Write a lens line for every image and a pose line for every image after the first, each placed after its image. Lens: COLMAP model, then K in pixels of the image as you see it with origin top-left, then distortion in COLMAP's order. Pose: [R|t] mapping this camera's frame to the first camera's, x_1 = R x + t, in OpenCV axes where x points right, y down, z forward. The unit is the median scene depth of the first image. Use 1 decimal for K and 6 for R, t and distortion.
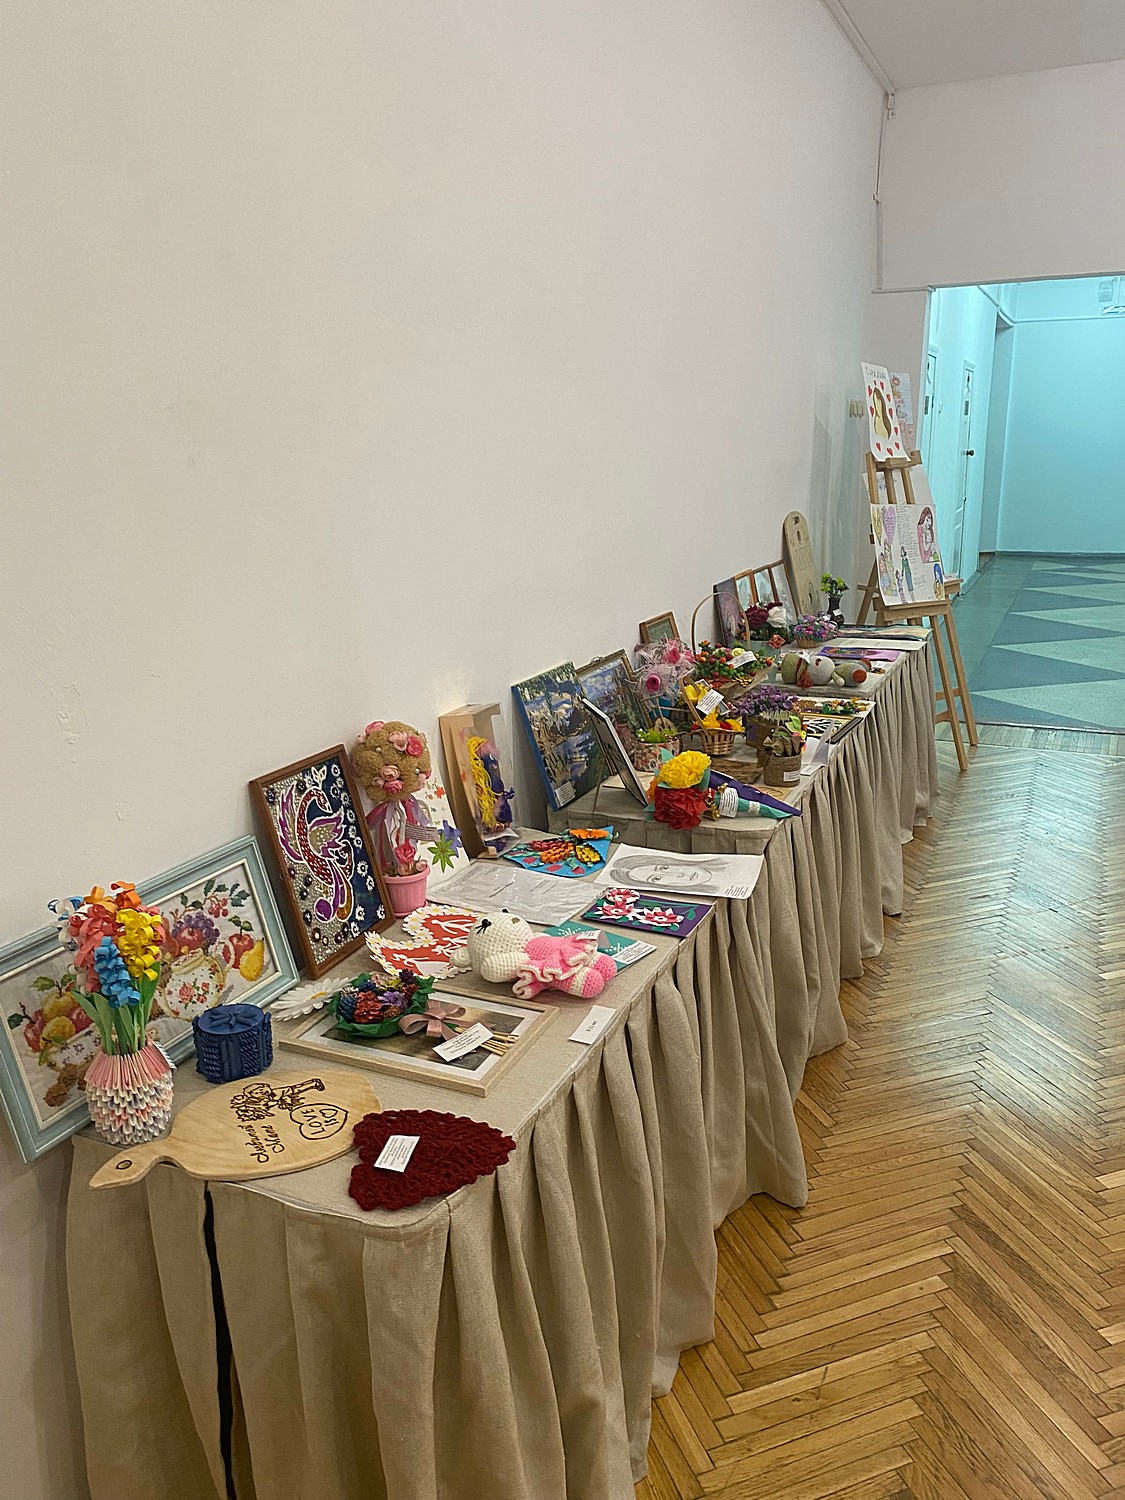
lens RADIAL K [[1089.1, 0, 570.3], [0, 1089.1, 745.9], [0, 0, 1]] dist [0.004777, -0.011236]
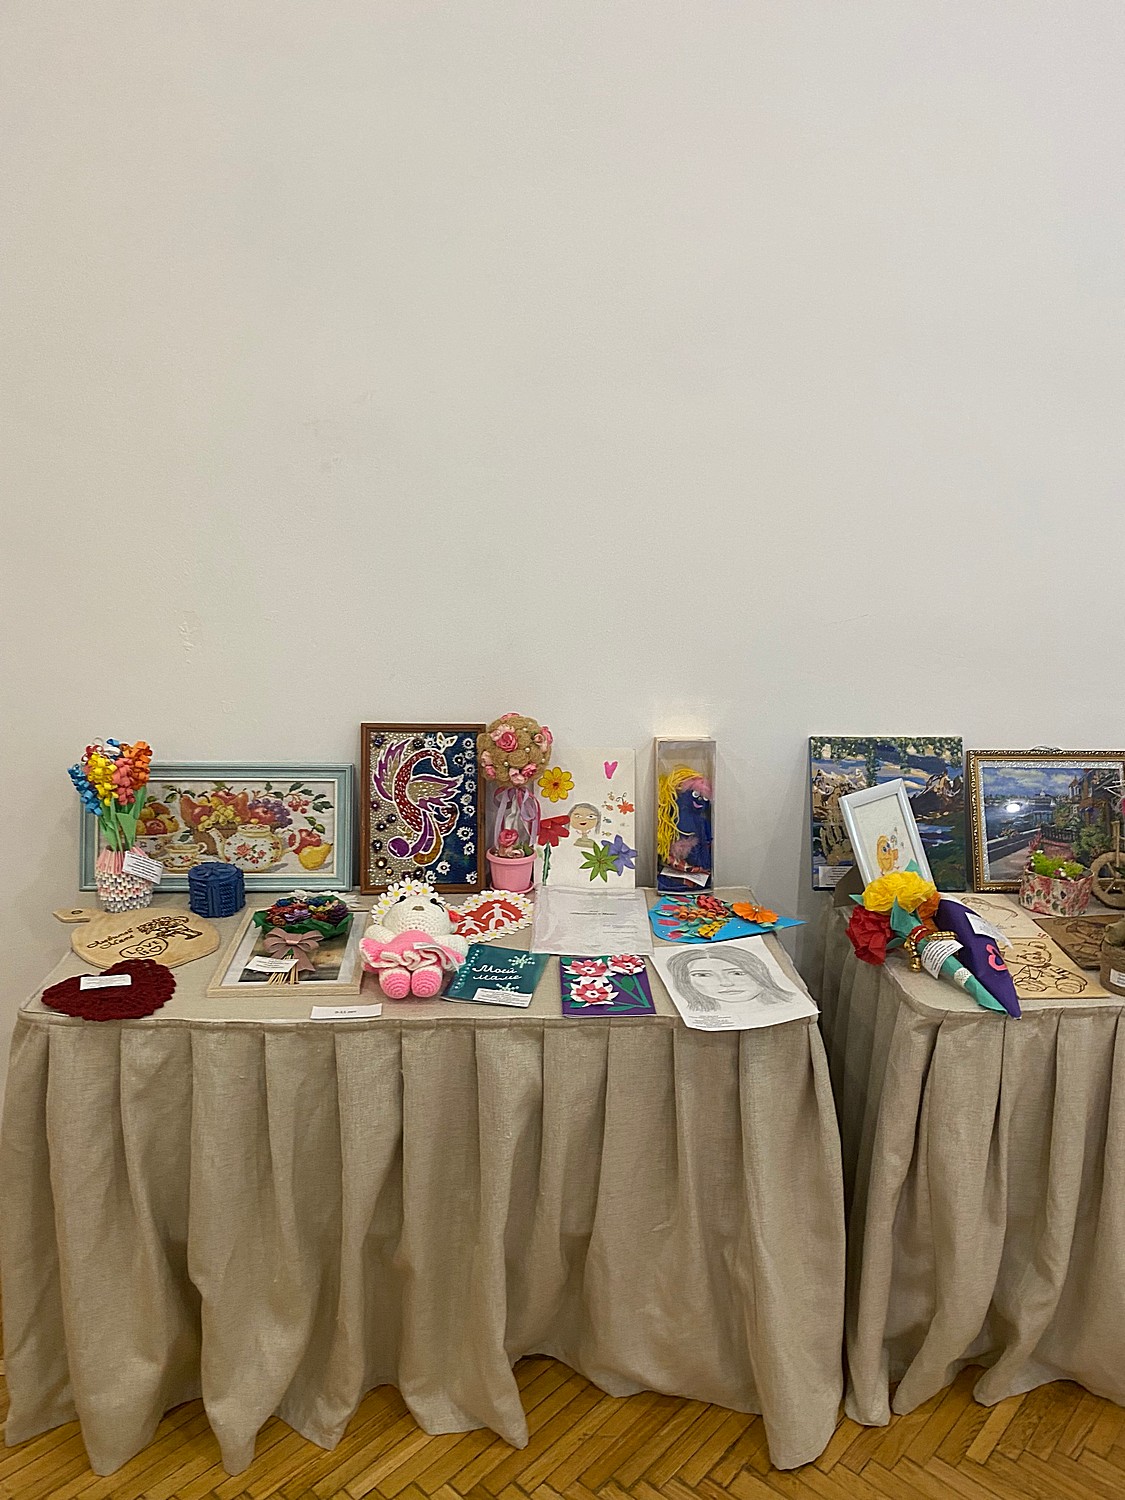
lens RADIAL K [[1089.1, 0, 570.3], [0, 1089.1, 745.9], [0, 0, 1]] dist [0.004777, -0.011236]
pose [[0.497245, 0.260107, -0.827703, 0.837146], [-0.260131, 0.954809, 0.143776, -0.178201], [0.827695, 0.143819, 0.542436, 0.505079]]
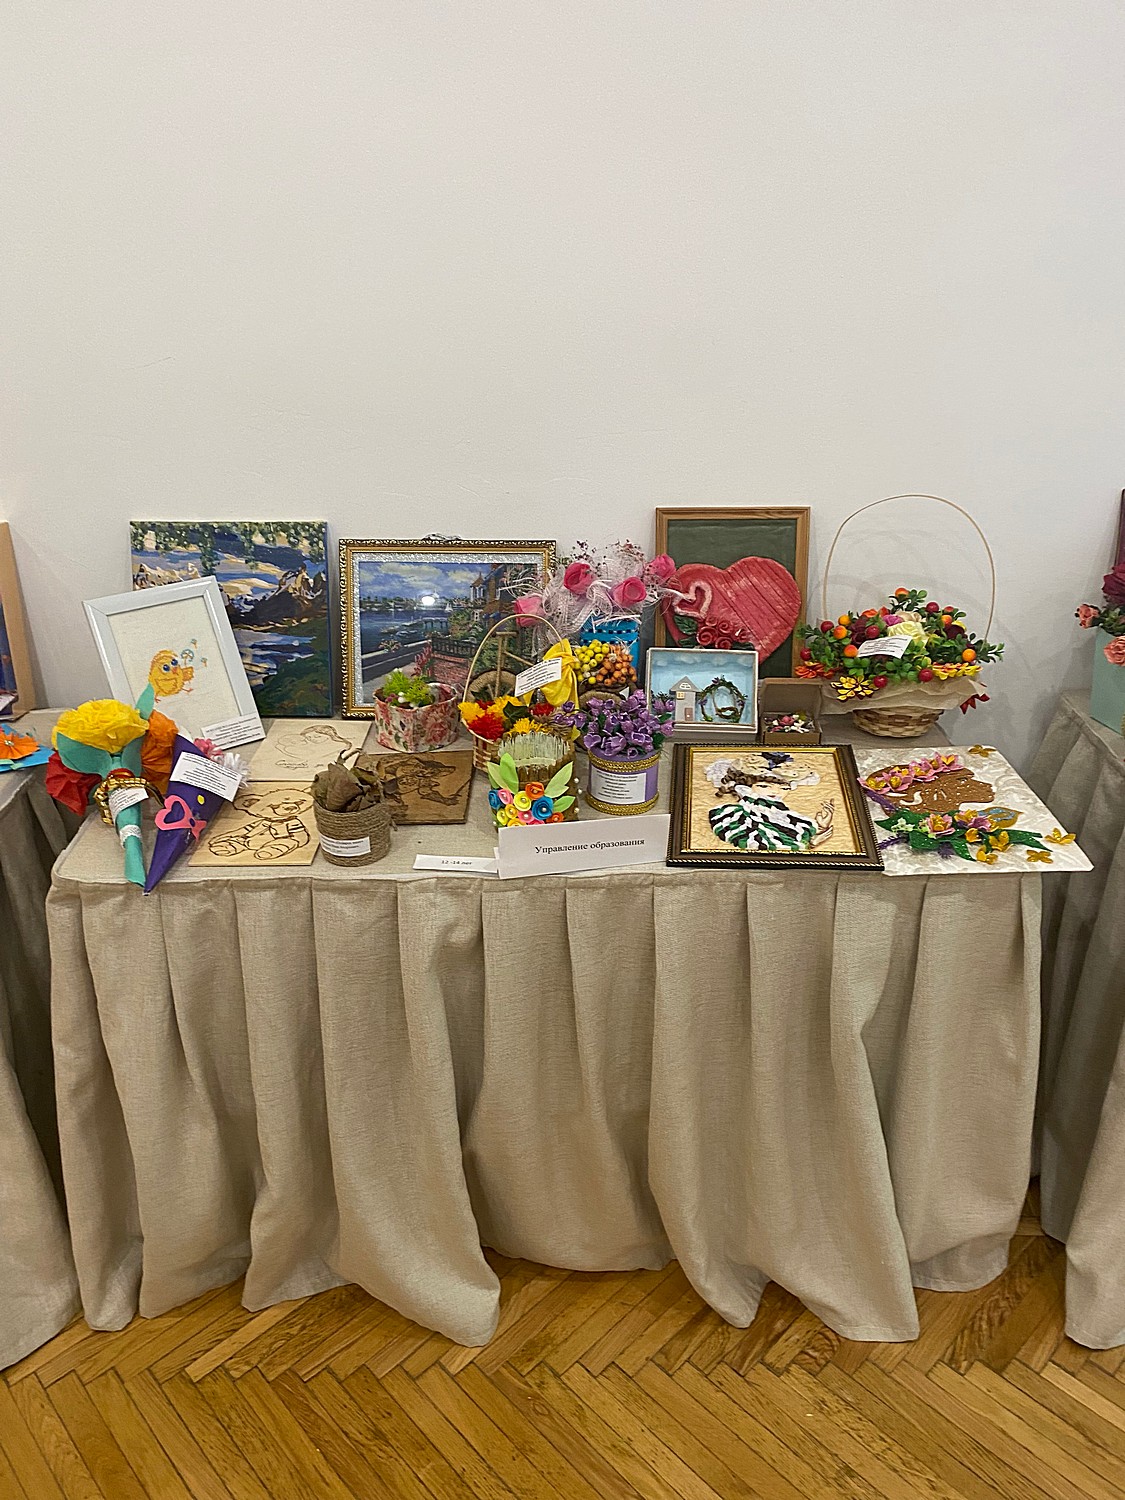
lens RADIAL K [[1089.1, 0, 570.3], [0, 1089.1, 745.9], [0, 0, 1]] dist [0.004777, -0.011236]
pose [[0.458132, 0.420109, -0.783341, 0.973764], [-0.254297, 0.906375, 0.337368, -0.330487], [0.851732, 0.044642, 0.522072, 1.252097]]
